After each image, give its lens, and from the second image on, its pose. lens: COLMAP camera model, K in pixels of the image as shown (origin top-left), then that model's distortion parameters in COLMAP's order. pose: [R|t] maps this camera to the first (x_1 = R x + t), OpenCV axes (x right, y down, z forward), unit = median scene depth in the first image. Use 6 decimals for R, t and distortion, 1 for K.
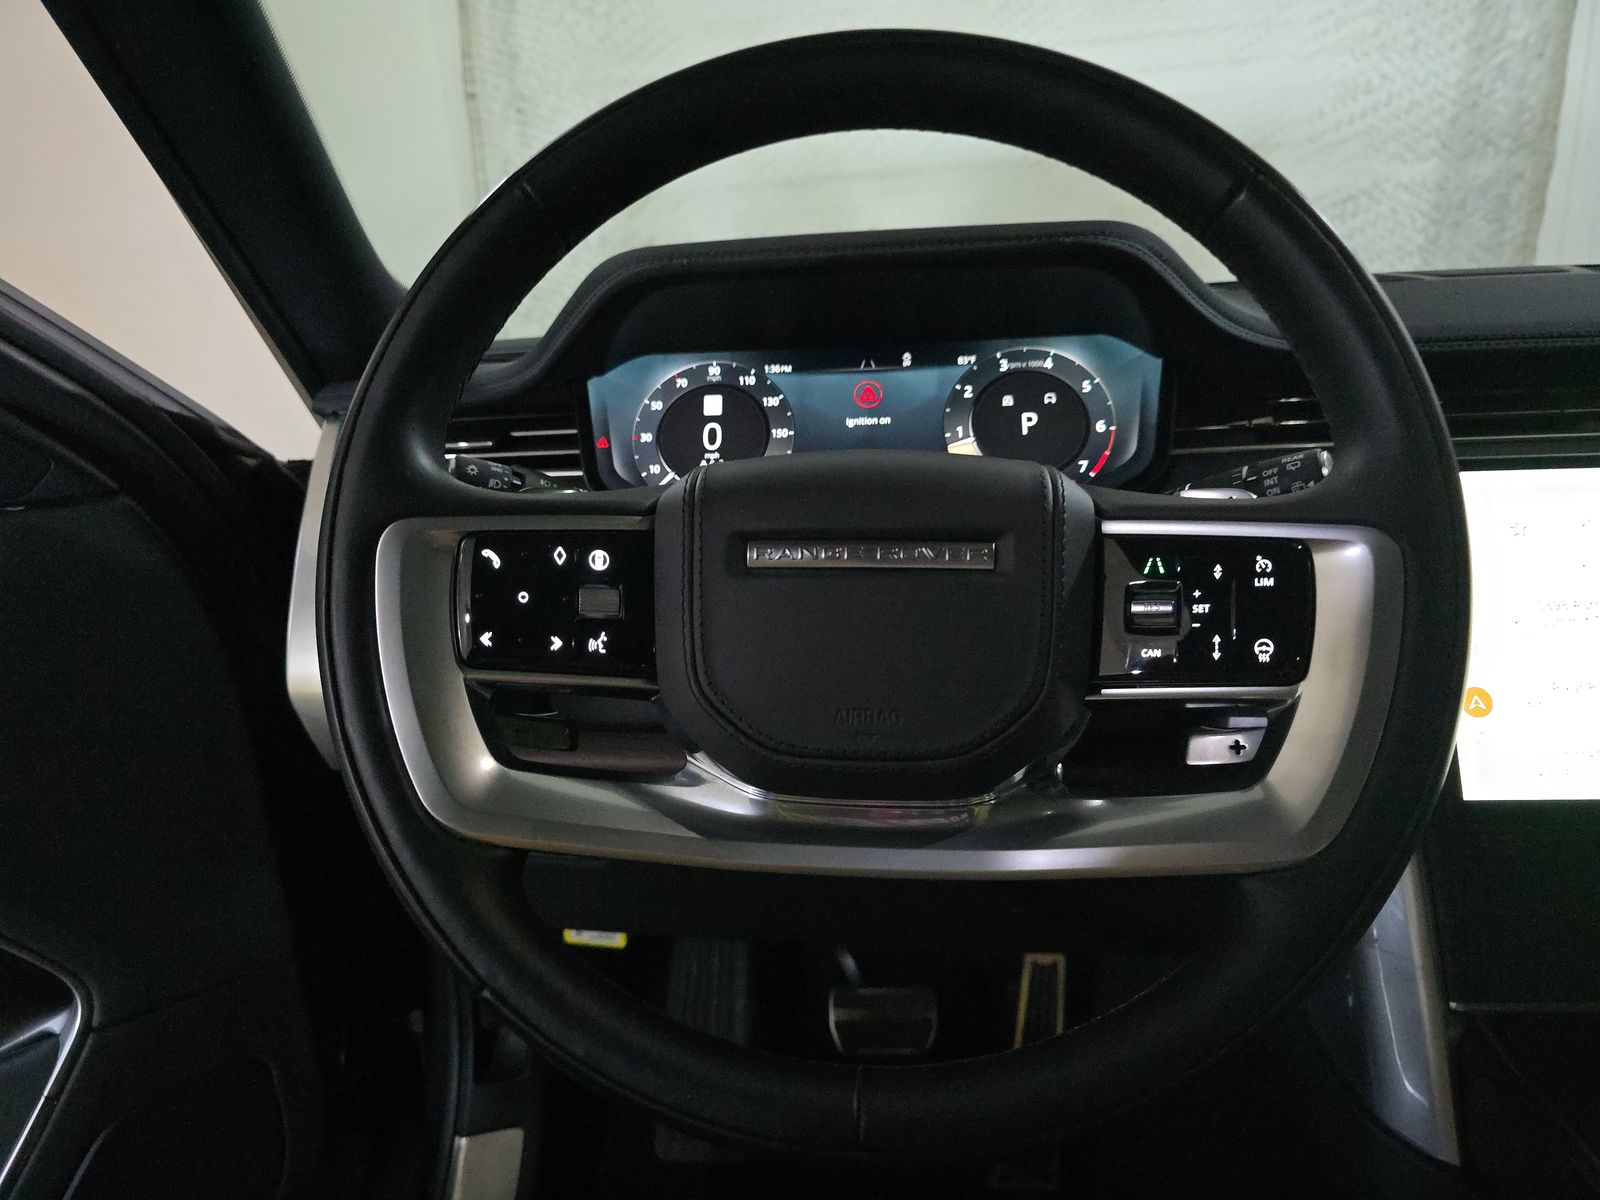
lens RADIAL K [[1061.2, 0, 800.0], [0, 1061.2, 600.0], [0, 0, 1]] dist [0.028900, -0.001685]
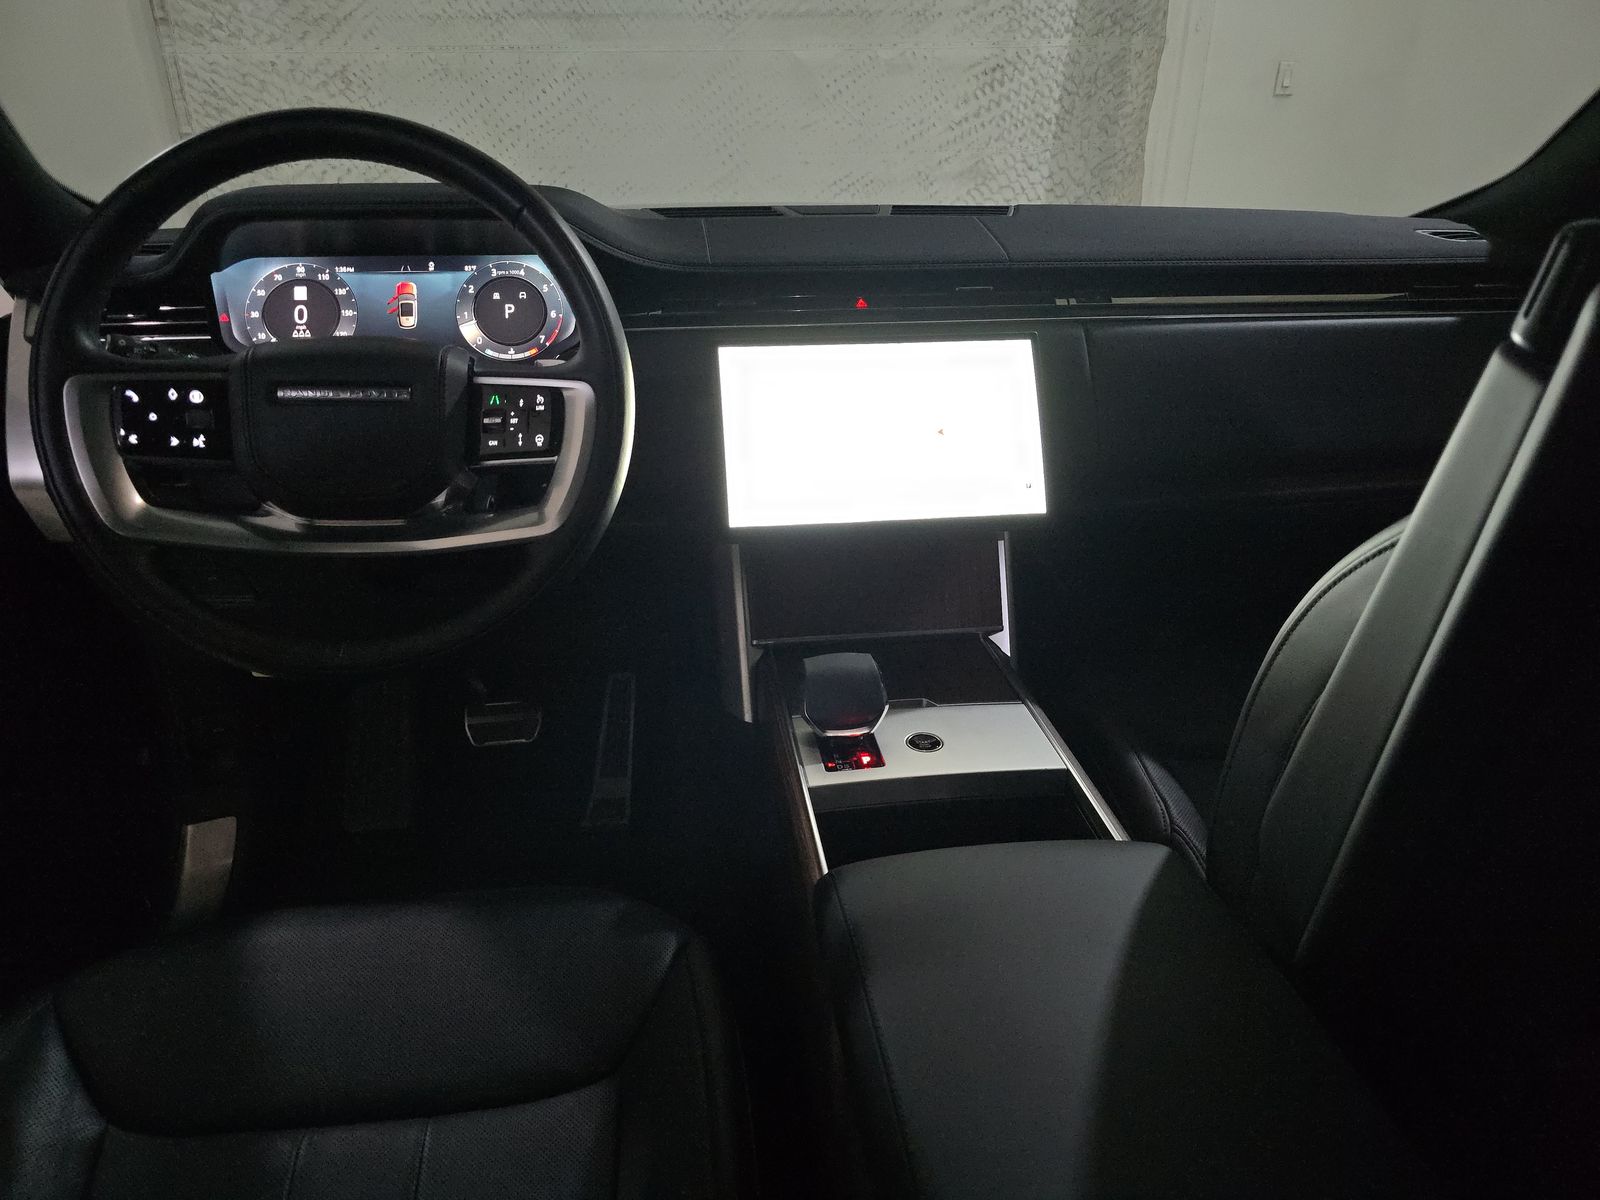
lens RADIAL K [[1061.5, 0, 800.0], [0, 1061.5, 600.0], [0, 0, 1]] dist [0.096626, -0.123752]
pose [[0.979047, -0.042826, 0.199081, 0.297970], [0.012441, 0.988389, 0.151438, 0.026850], [-0.203255, -0.145788, 0.968211, -0.727175]]
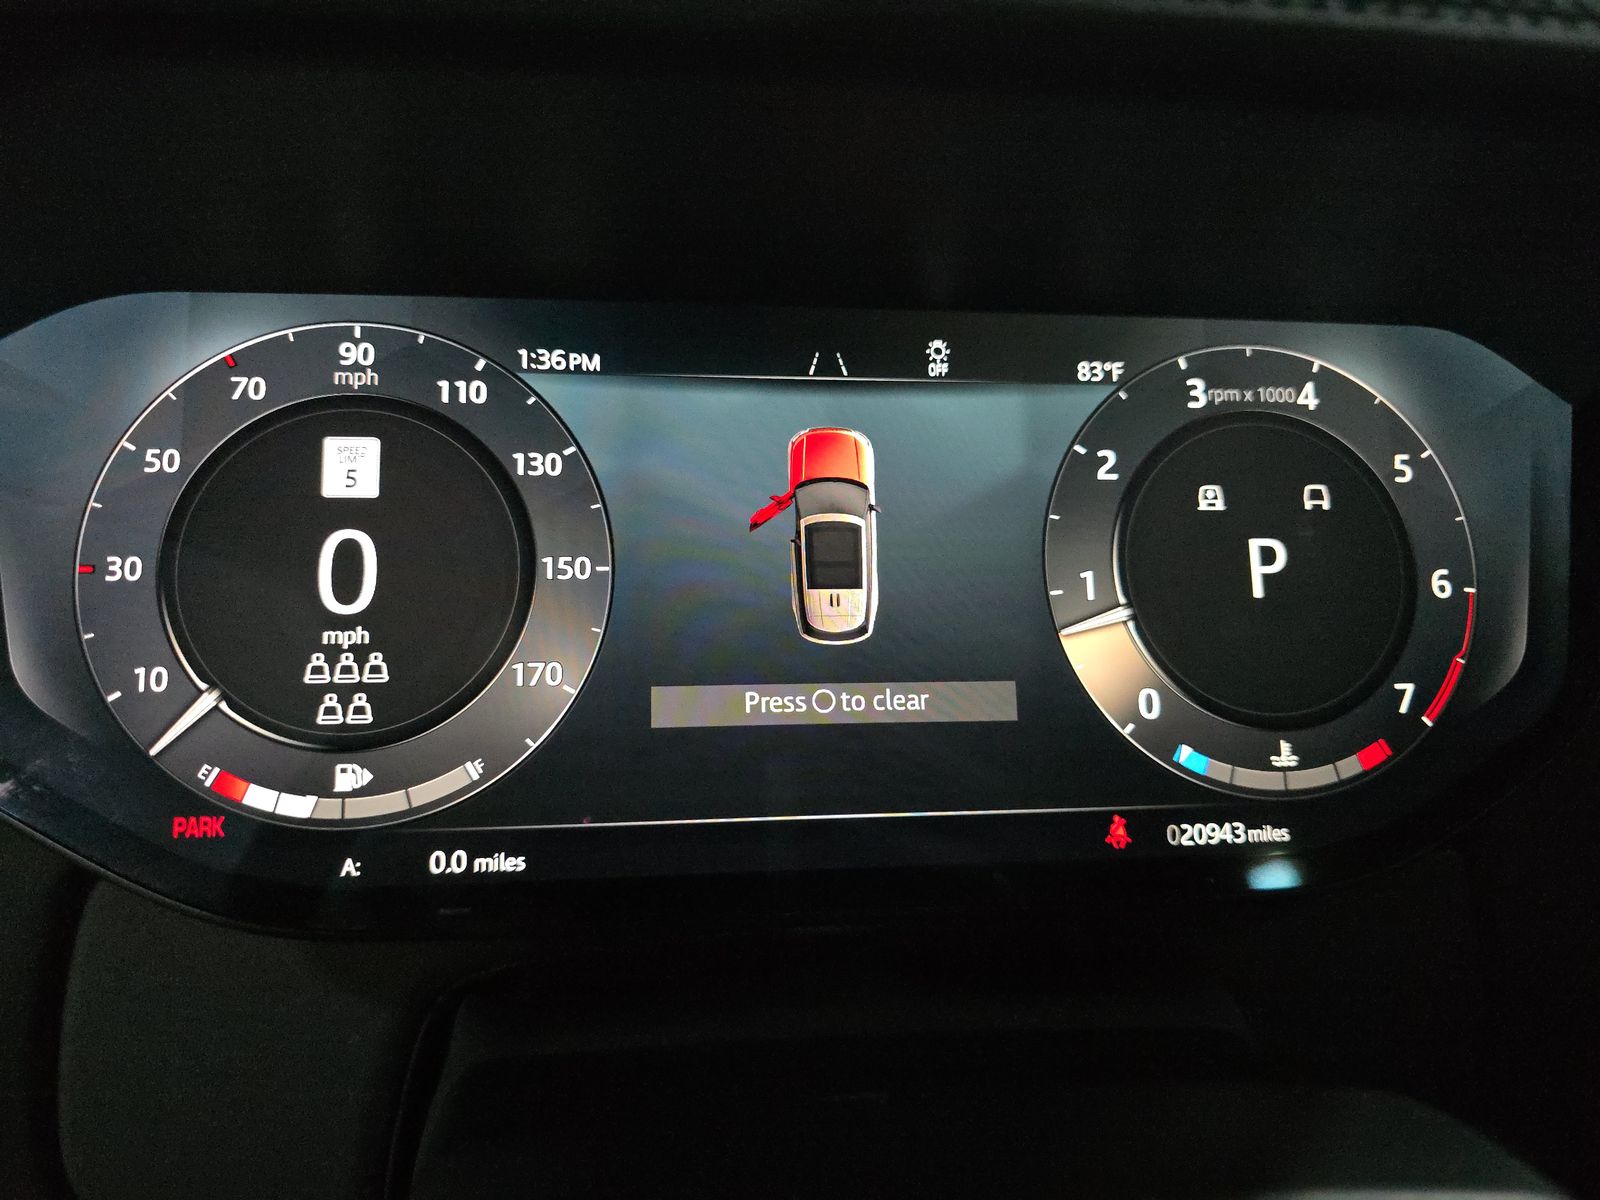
lens RADIAL K [[1073.5, 0, 800.0], [0, 1073.5, 600.0], [0, 0, 1]] dist [-0.014625, -0.002971]
pose [[0.975600, 0.003867, 0.219521, -0.020958], [-0.033951, 0.990476, 0.133437, -0.194278], [-0.216915, -0.137634, 0.966439, 0.663590]]
